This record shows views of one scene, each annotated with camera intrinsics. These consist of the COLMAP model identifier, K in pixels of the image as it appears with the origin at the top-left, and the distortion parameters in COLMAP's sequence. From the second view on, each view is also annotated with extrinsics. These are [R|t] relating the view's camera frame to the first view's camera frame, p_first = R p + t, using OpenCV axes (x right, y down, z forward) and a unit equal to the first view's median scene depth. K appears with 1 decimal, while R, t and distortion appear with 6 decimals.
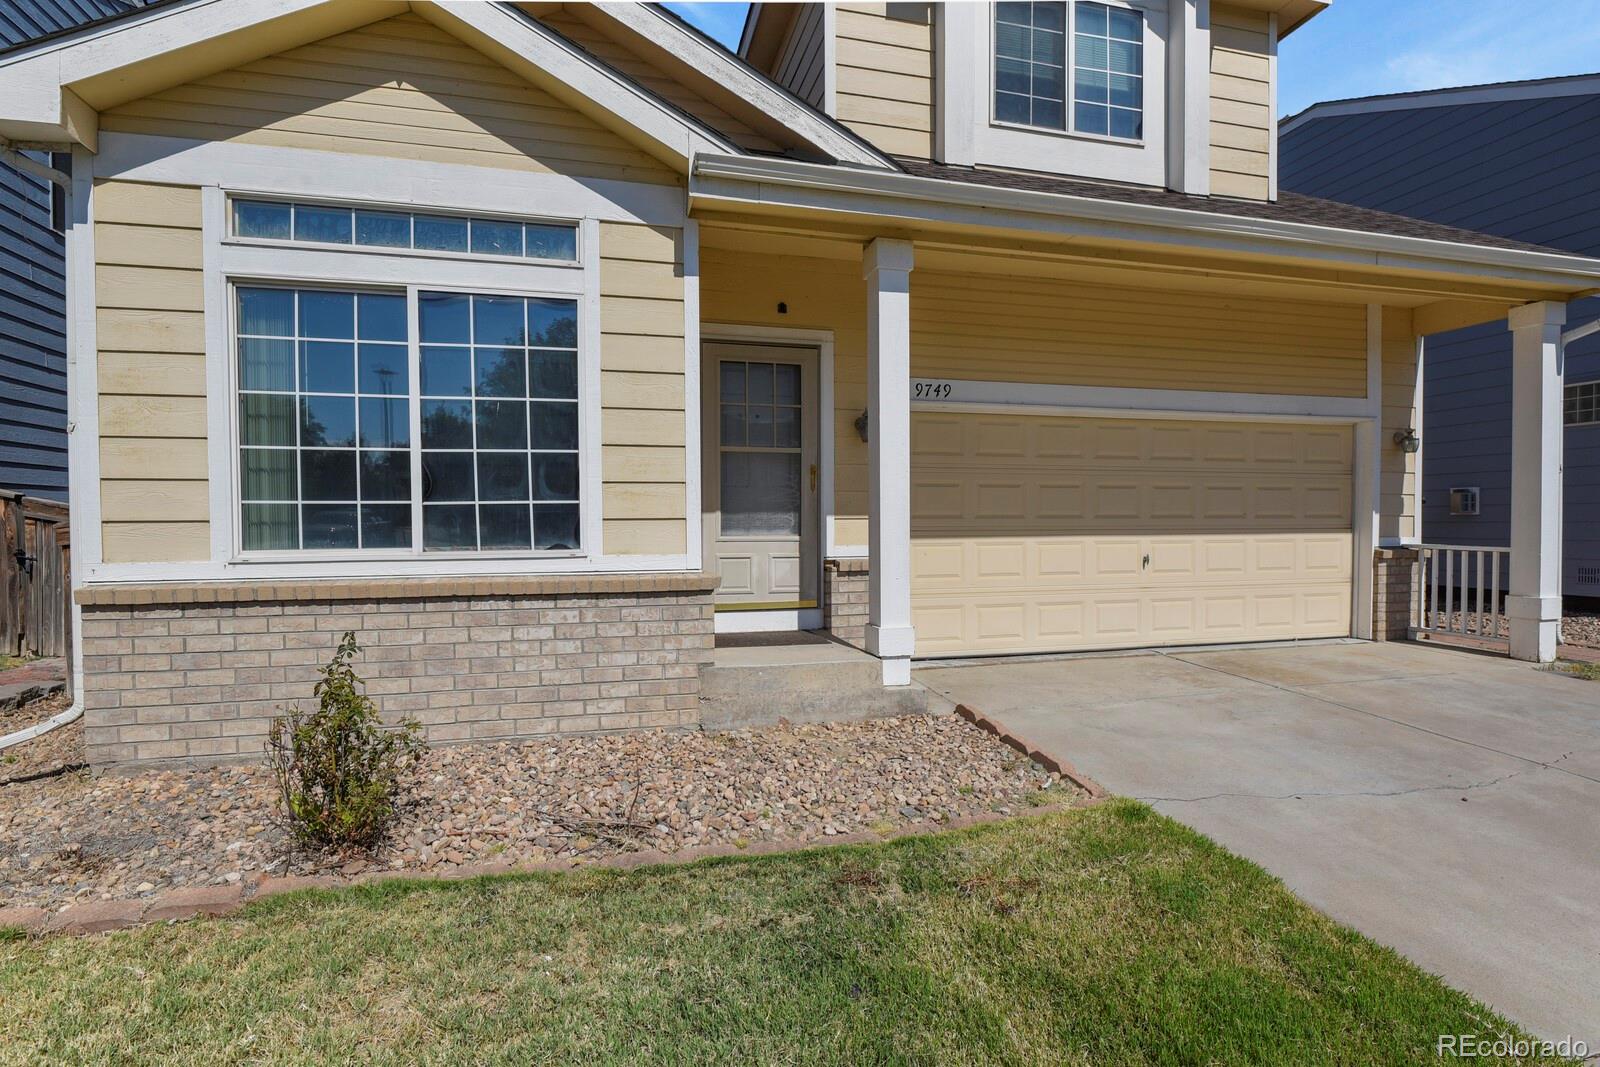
lens RADIAL K [[775.1, 0, 801.2], [0, 775.1, 542.2], [0, 0, 1]] dist [0.000473, -0.009606]
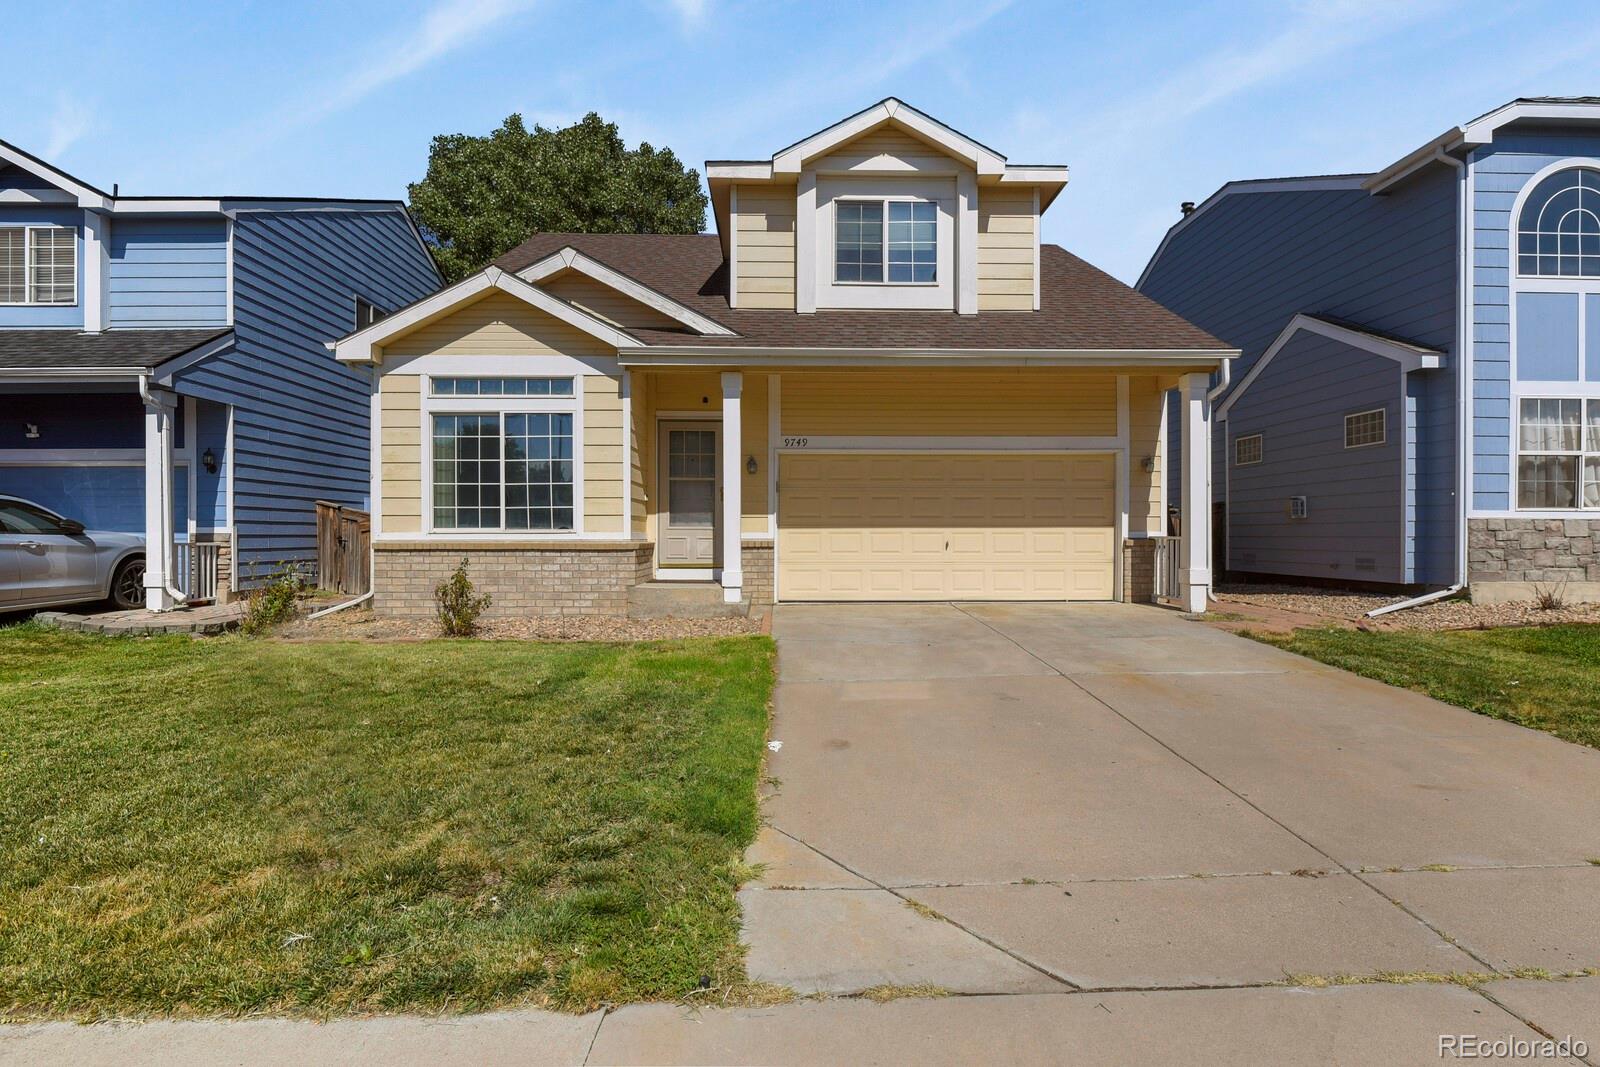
lens RADIAL K [[773.4, 0, 801.1], [0, 773.4, 539.3], [0, 0, 1]] dist [0.001454, -0.009068]
pose [[0.973840, 0.005083, -0.227177, 0.813486], [-0.009653, 0.999773, -0.019011, 0.071619], [0.227029, 0.020706, 0.973668, -0.934190]]
